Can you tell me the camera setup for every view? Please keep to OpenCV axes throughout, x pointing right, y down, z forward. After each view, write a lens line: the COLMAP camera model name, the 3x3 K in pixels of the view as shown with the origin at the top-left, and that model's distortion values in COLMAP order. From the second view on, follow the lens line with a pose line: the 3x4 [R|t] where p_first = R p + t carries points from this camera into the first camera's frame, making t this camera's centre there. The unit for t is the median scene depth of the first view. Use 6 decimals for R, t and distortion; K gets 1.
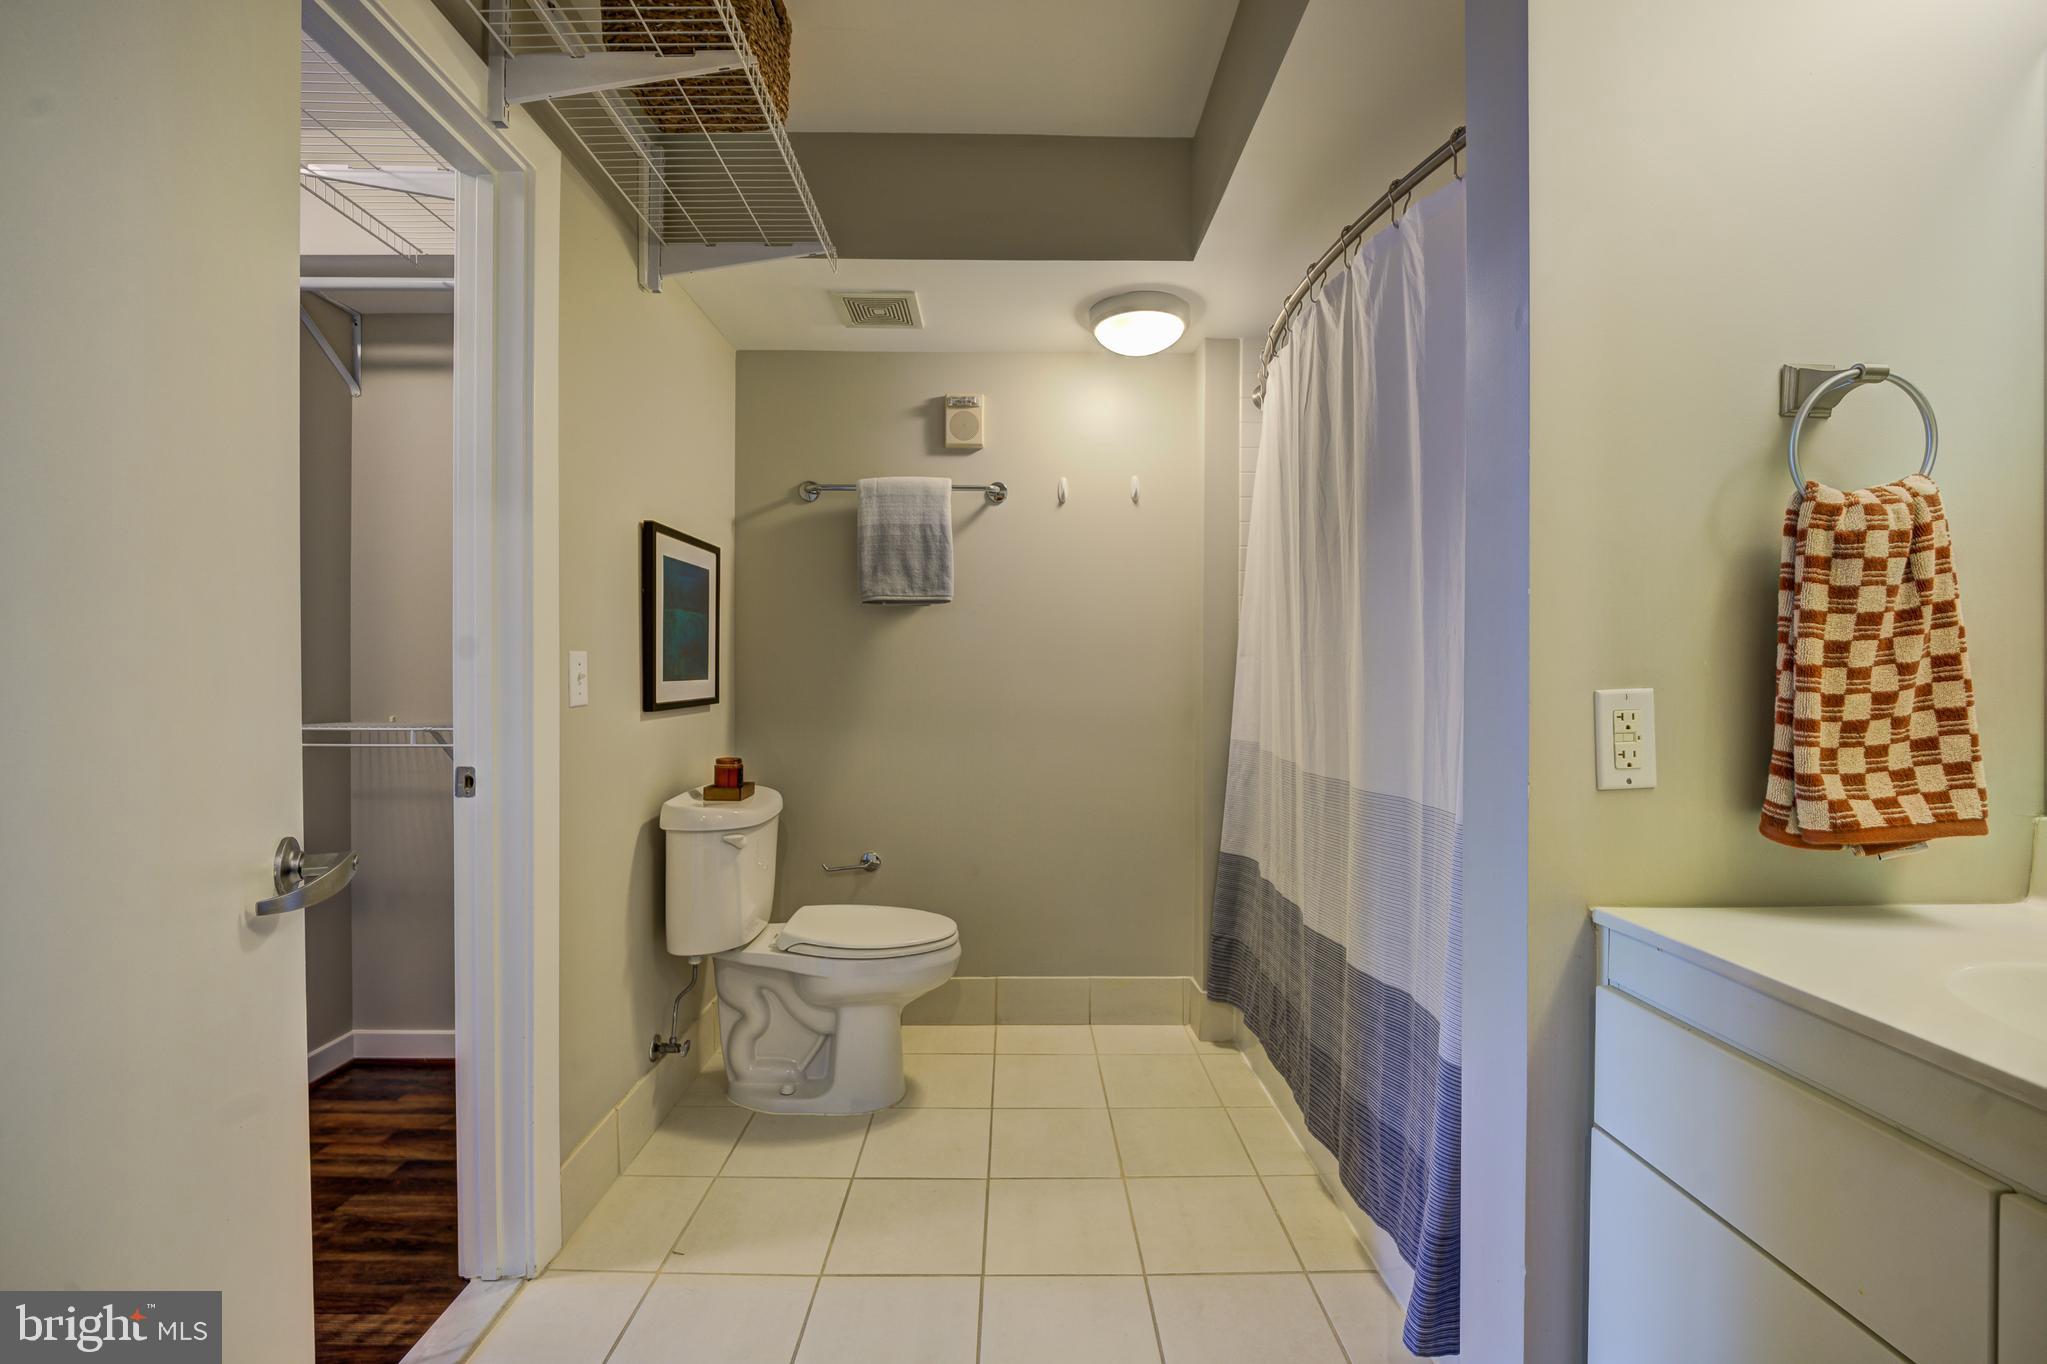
lens RADIAL K [[825.1, 0, 1019.6], [0, 825.1, 680.7], [0, 0, 1]] dist [-0.008472, -0.001196]
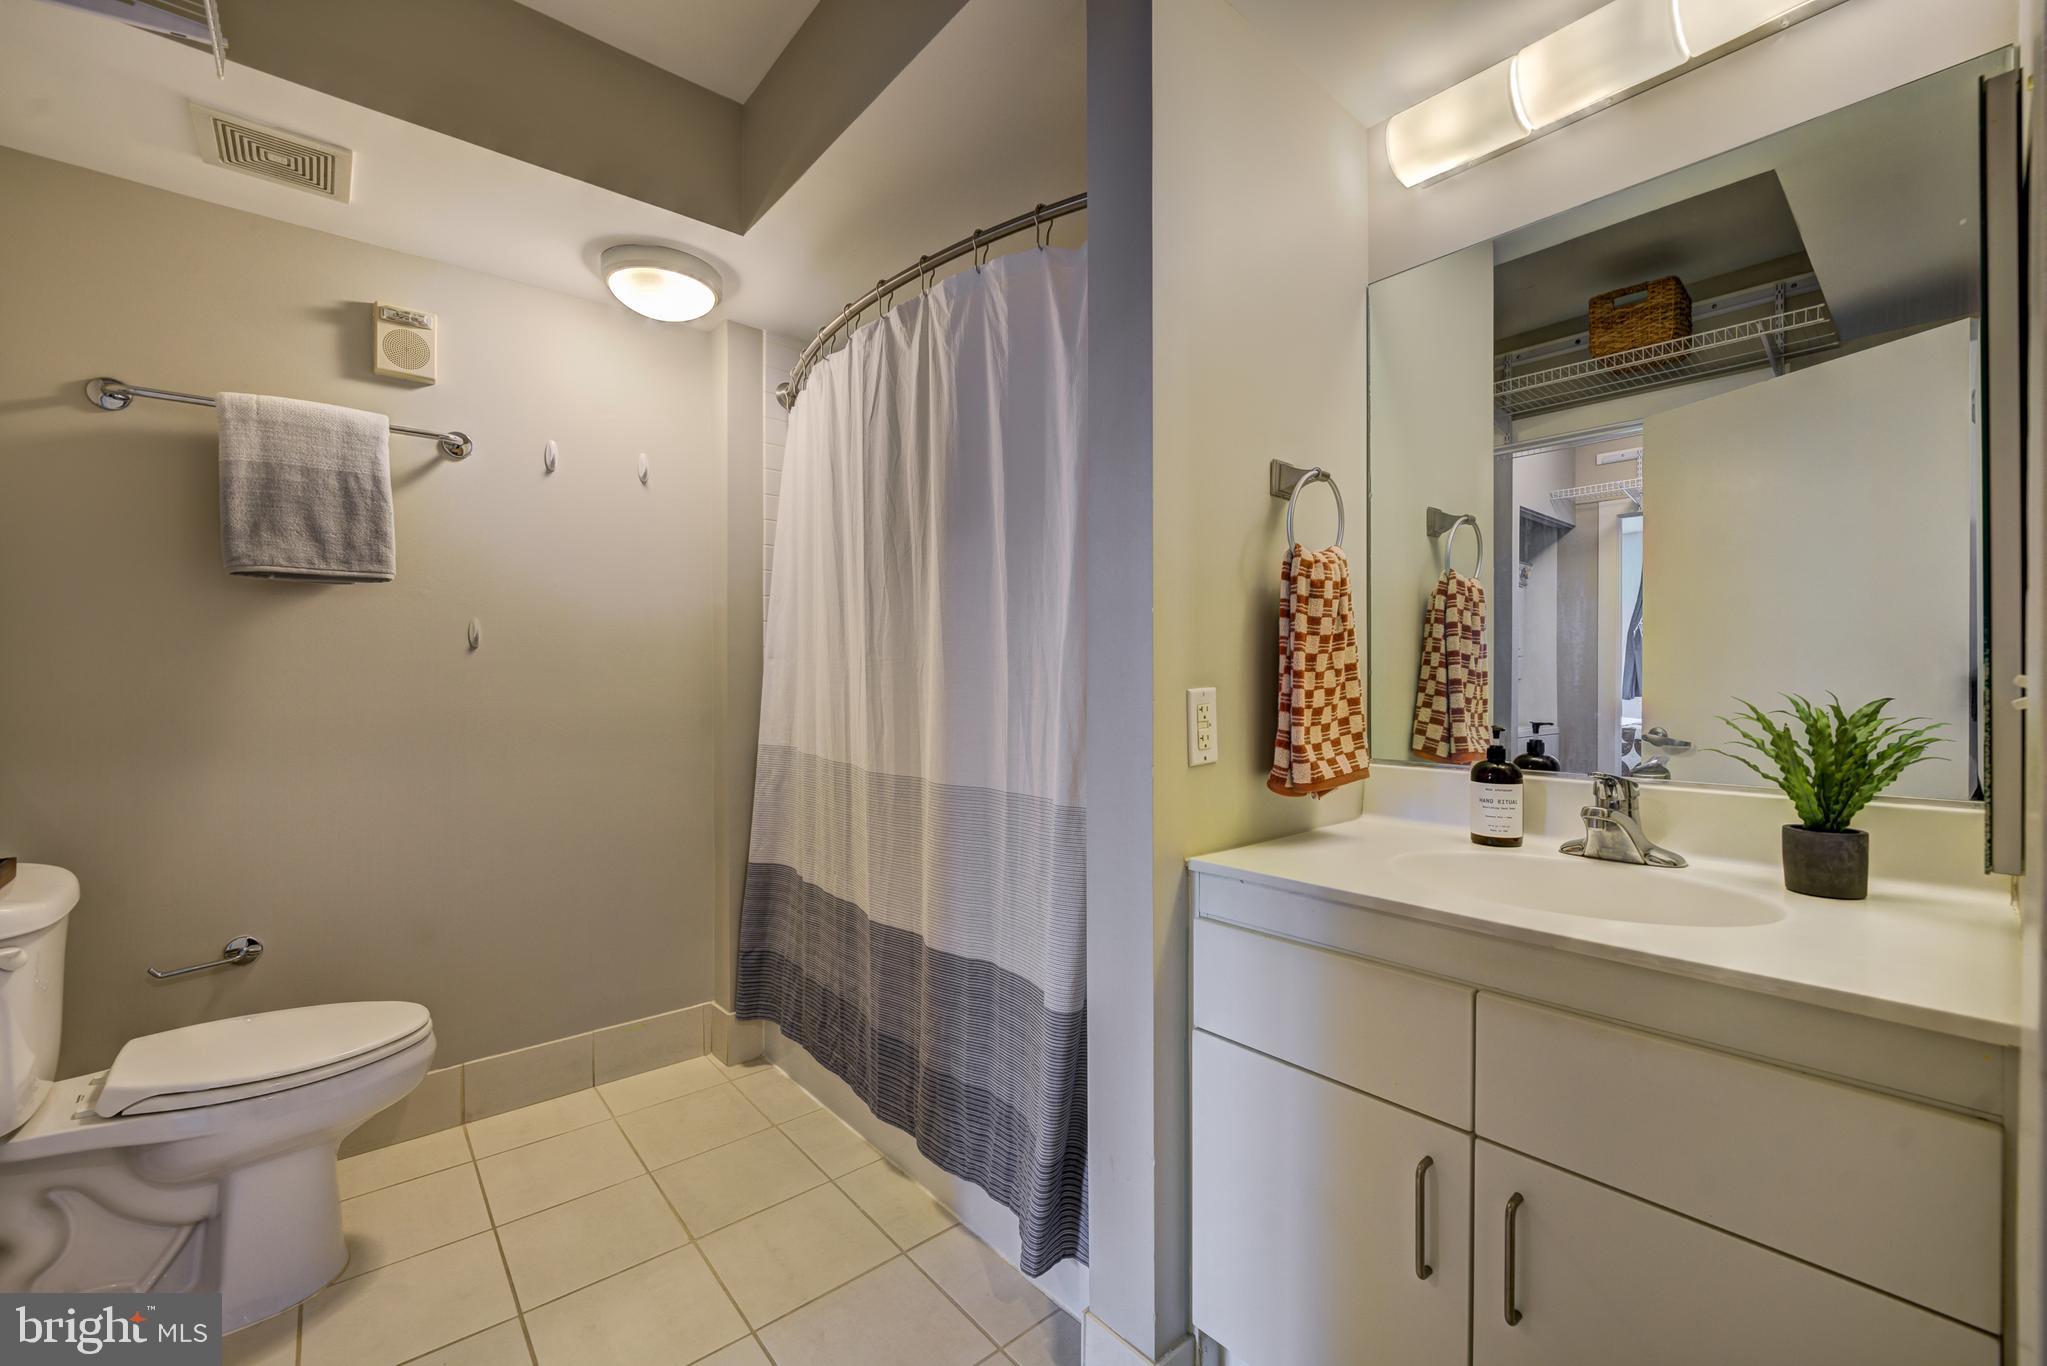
lens RADIAL K [[825.1, 0, 1016.2], [0, 825.1, 683.8], [0, 0, 1]] dist [-0.008472, -0.001196]
pose [[0.771208, -0.008226, 0.636530, -0.143149], [0.007073, 0.999966, 0.004353, -0.001847], [-0.636544, 0.001145, 0.771240, 0.077091]]
